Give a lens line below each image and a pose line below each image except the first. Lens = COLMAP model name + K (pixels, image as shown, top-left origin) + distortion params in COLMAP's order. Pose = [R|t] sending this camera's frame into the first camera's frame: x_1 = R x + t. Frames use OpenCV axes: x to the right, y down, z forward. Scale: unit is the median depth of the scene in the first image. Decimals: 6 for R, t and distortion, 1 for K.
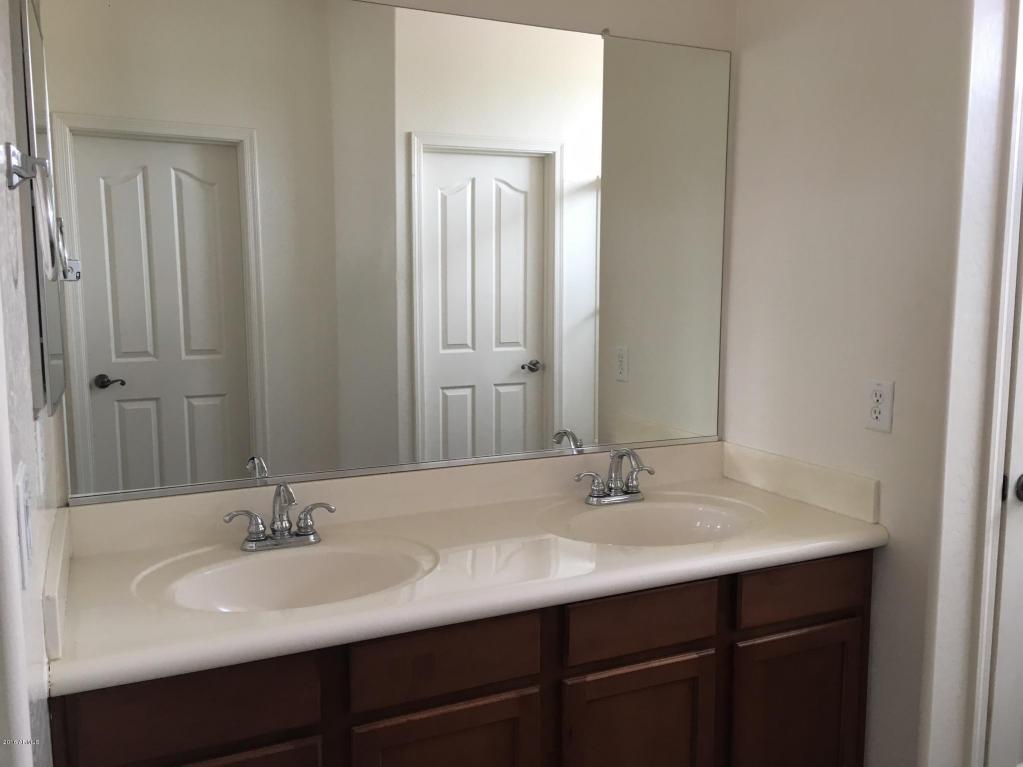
lens RADIAL K [[868.2, 0, 510.8], [0, 868.2, 370.3], [0, 0, 1]] dist [0.081437, -0.112356]
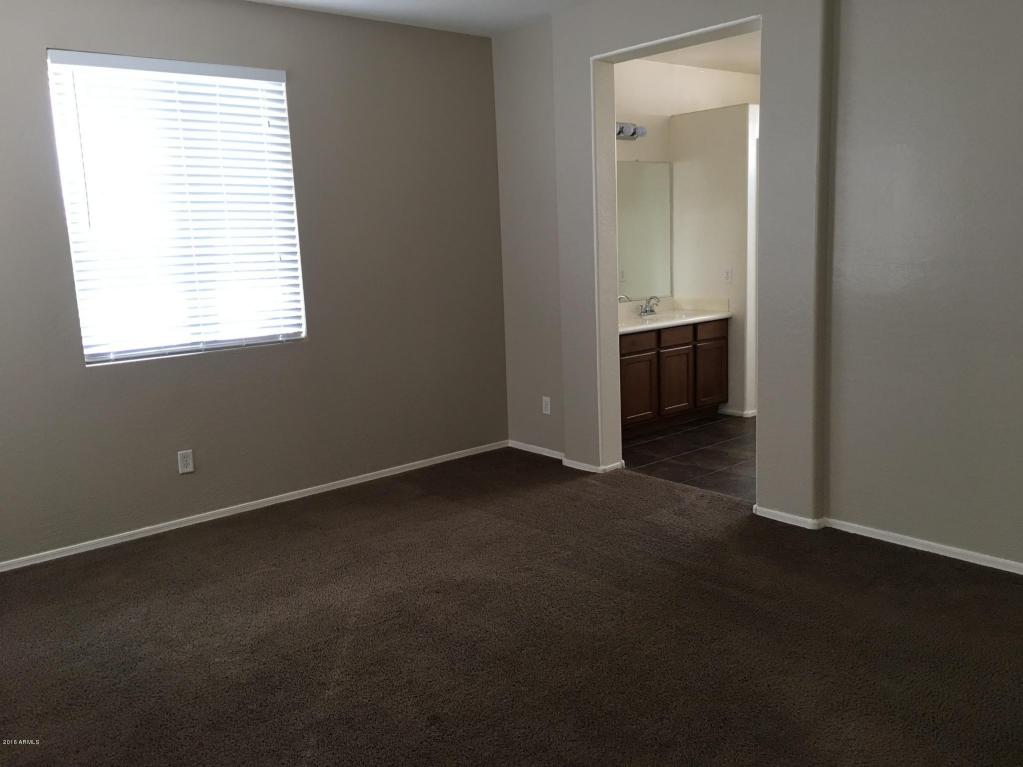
lens RADIAL K [[868.2, 0, 510.8], [0, 868.2, 370.3], [0, 0, 1]] dist [0.081437, -0.112356]
pose [[0.962648, -0.079178, 0.258921, -1.279392], [0.068282, 0.996371, 0.050824, 0.174263], [-0.262006, -0.031246, 0.964560, -2.028620]]
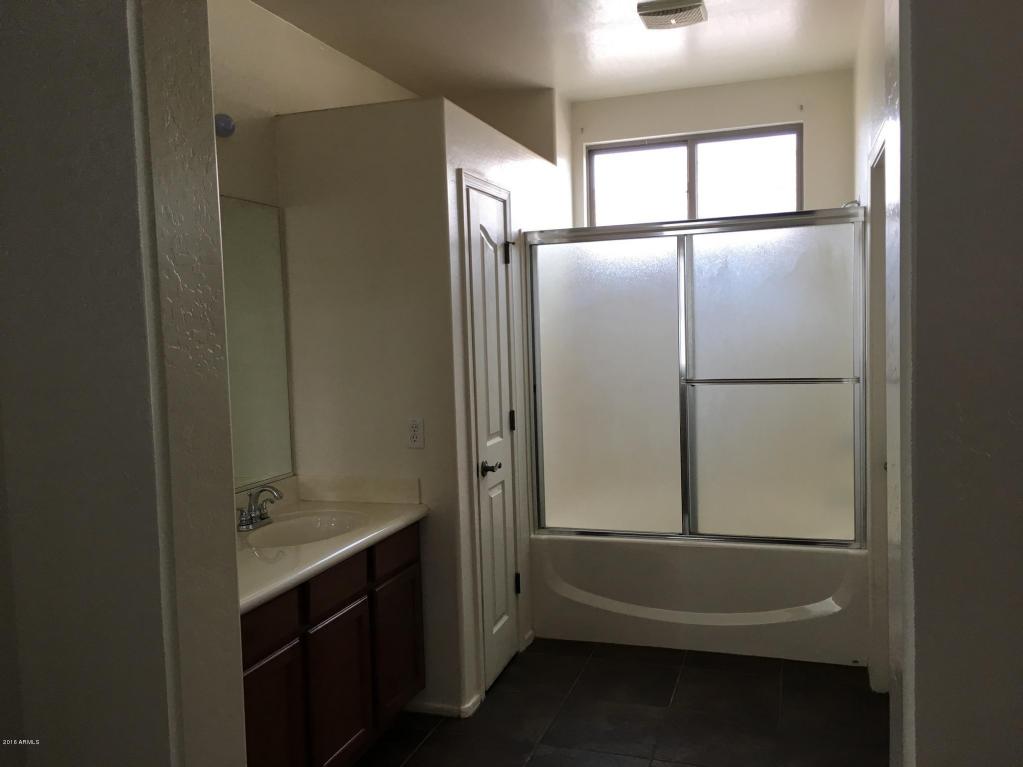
lens RADIAL K [[868.2, 0, 510.8], [0, 868.2, 370.3], [0, 0, 1]] dist [0.081437, -0.112356]
pose [[0.684609, -0.055337, 0.726807, -0.661137], [0.108377, 0.993759, -0.026423, -0.016120], [-0.720809, 0.096859, 0.686333, -0.291160]]
